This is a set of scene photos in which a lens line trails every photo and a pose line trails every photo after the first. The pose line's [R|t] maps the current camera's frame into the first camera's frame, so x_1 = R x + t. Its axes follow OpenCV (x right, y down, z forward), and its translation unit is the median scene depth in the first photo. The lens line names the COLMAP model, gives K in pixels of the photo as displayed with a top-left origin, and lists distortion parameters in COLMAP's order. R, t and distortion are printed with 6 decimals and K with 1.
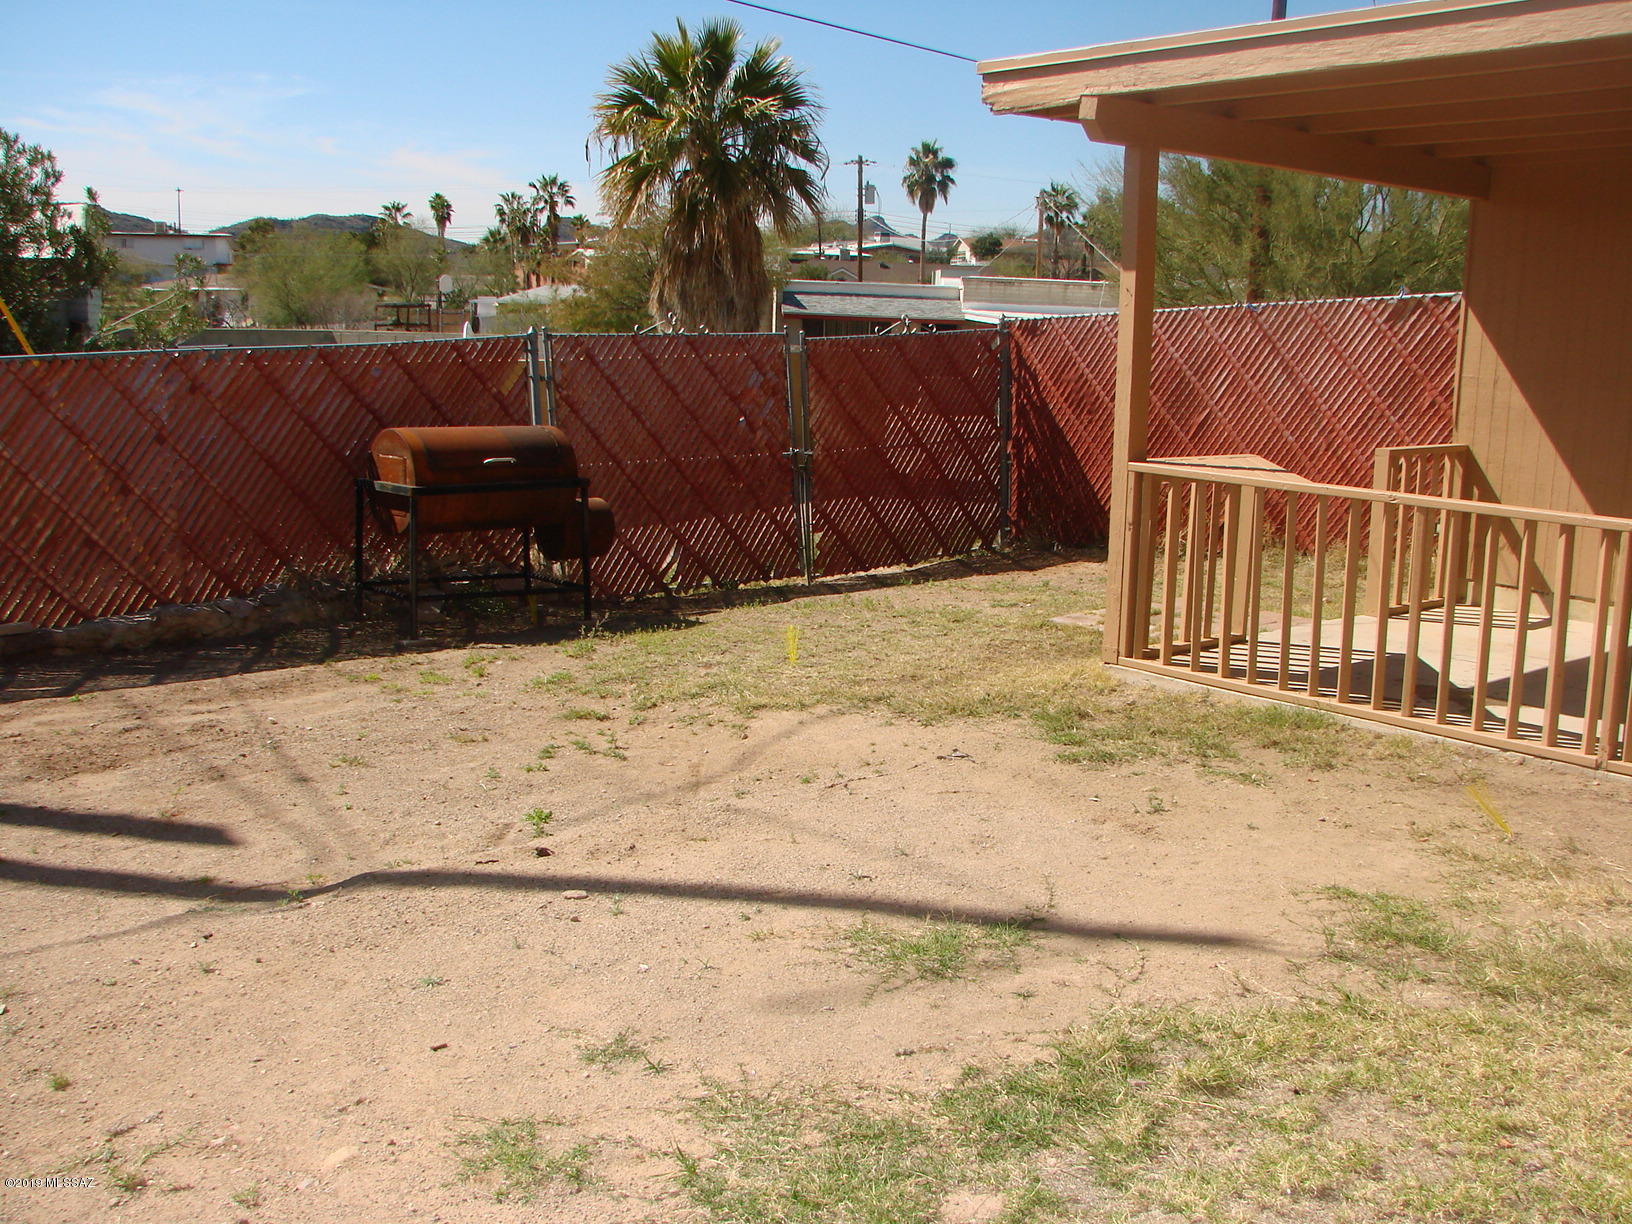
lens RADIAL K [[1736.2, 0, 822.9], [0, 1736.2, 663.1], [0, 0, 1]] dist [-0.213575, 0.227909]
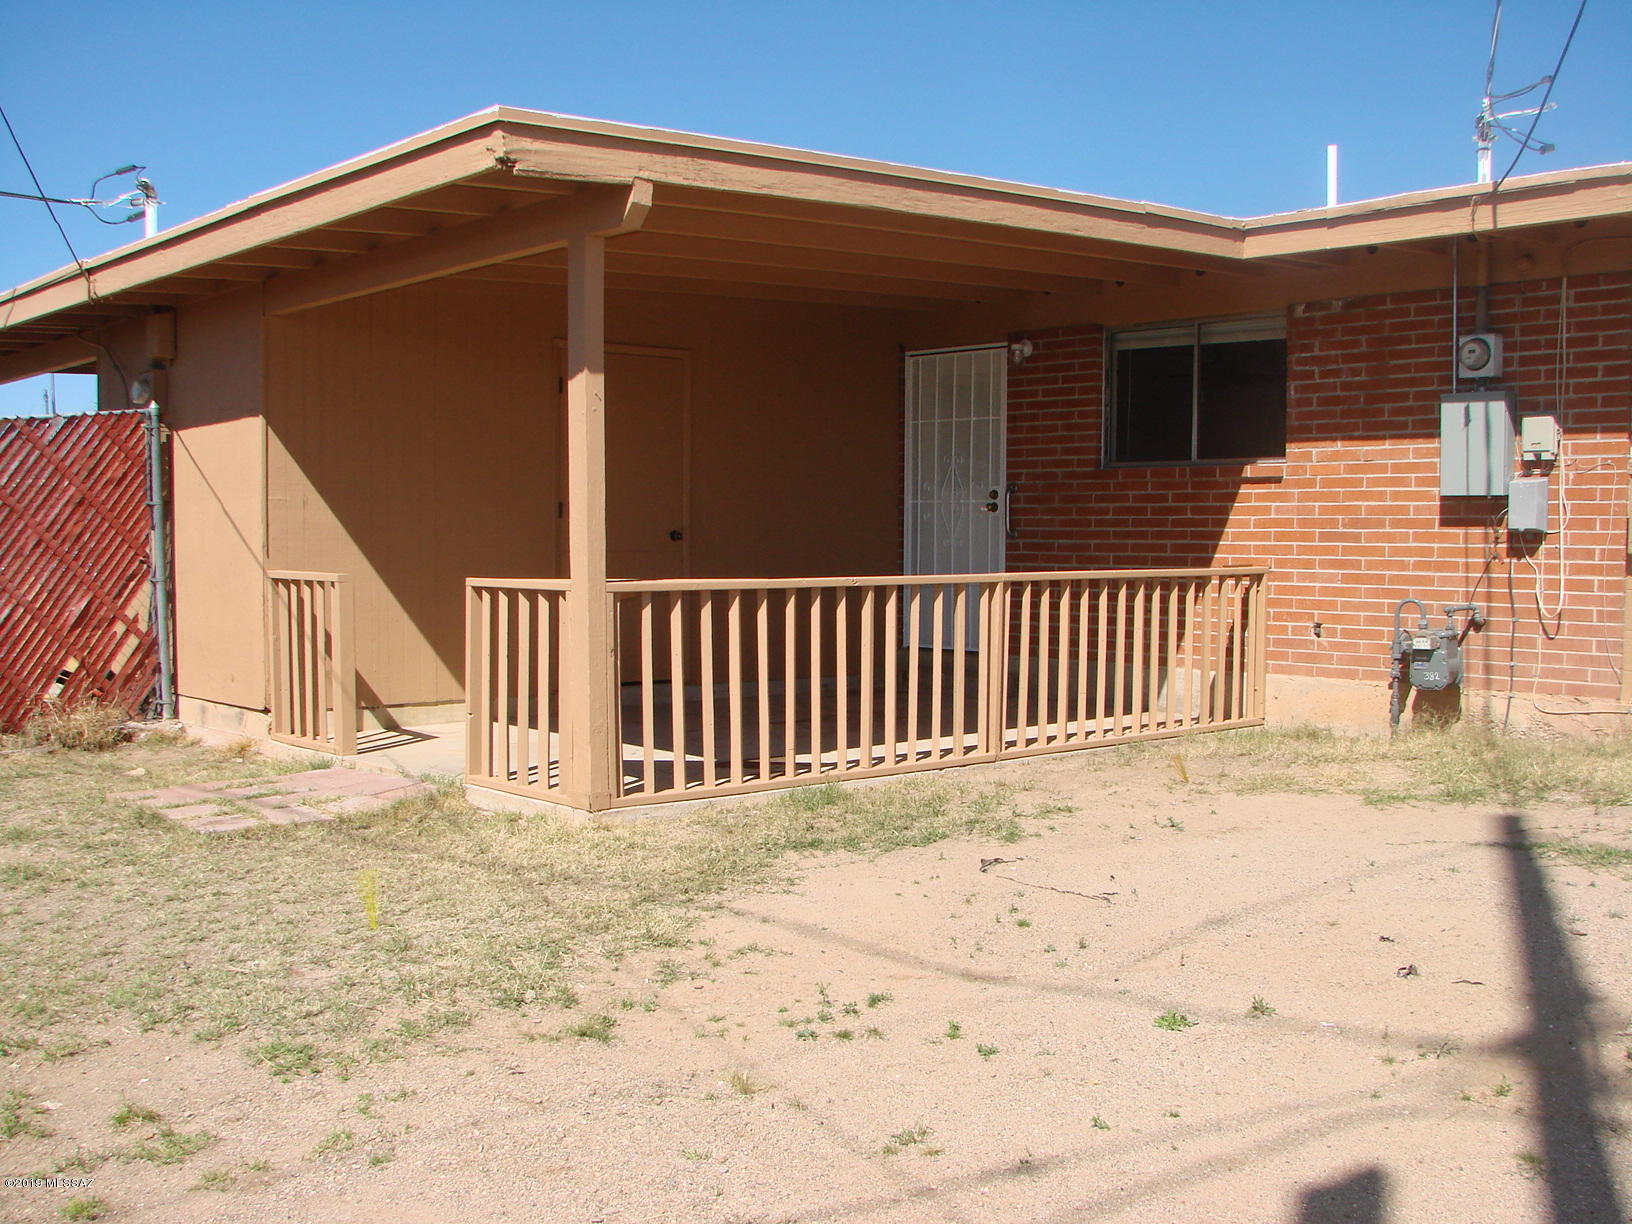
lens RADIAL K [[1736.2, 0, 822.9], [0, 1736.2, 663.1], [0, 0, 1]] dist [-0.213575, 0.227909]
pose [[0.010034, -0.100738, 0.994862, -0.447076], [0.200127, 0.974986, 0.096707, -0.085997], [-0.979719, 0.198129, 0.029943, 0.530952]]
